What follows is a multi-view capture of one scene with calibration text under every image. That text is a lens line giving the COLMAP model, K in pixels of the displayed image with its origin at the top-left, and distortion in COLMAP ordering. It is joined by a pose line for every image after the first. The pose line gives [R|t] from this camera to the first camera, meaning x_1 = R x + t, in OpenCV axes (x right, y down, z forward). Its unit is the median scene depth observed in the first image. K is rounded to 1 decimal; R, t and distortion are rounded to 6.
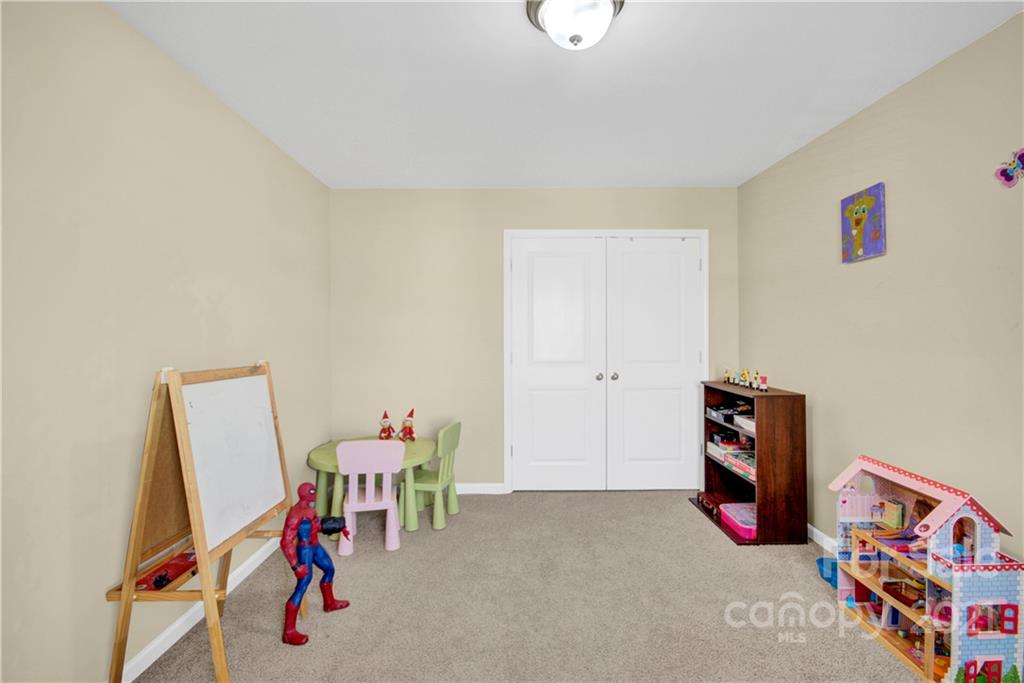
lens RADIAL K [[478.0, 0, 512.0], [0, 478.0, 341.5], [0, 0, 1]] dist [0.033951, -0.016802]
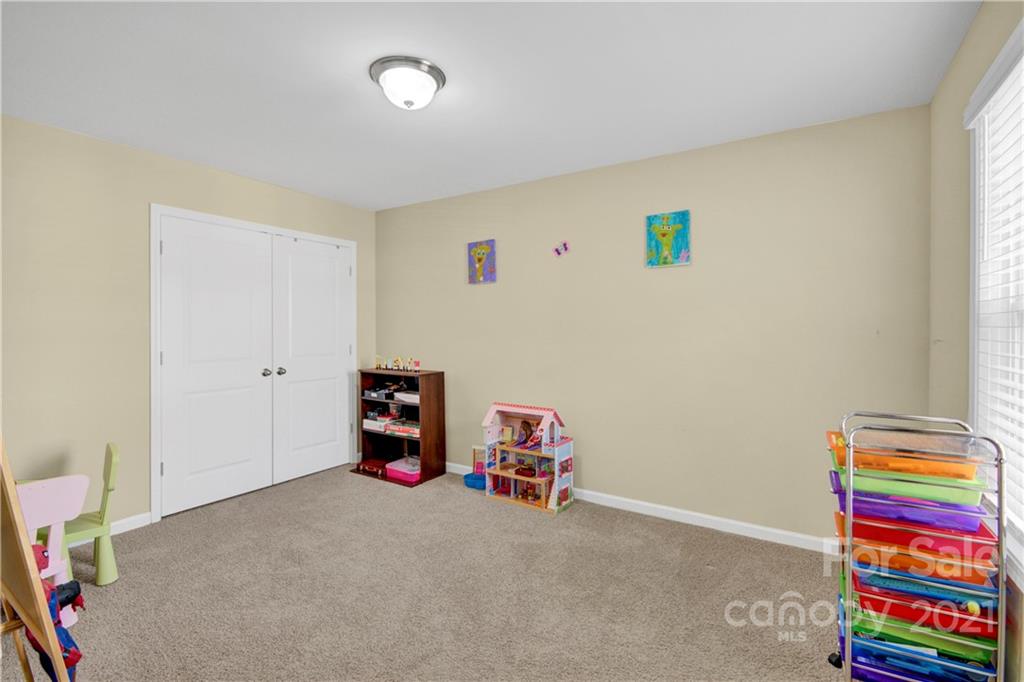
lens RADIAL K [[468.5, 0, 523.9], [0, 468.5, 334.2], [0, 0, 1]] dist [-0.000780, -0.000019]
pose [[0.545670, -0.009573, 0.837945, -0.415700], [0.013613, 0.999904, 0.002558, -0.001790], [-0.837889, 0.010011, 0.545748, 0.026221]]
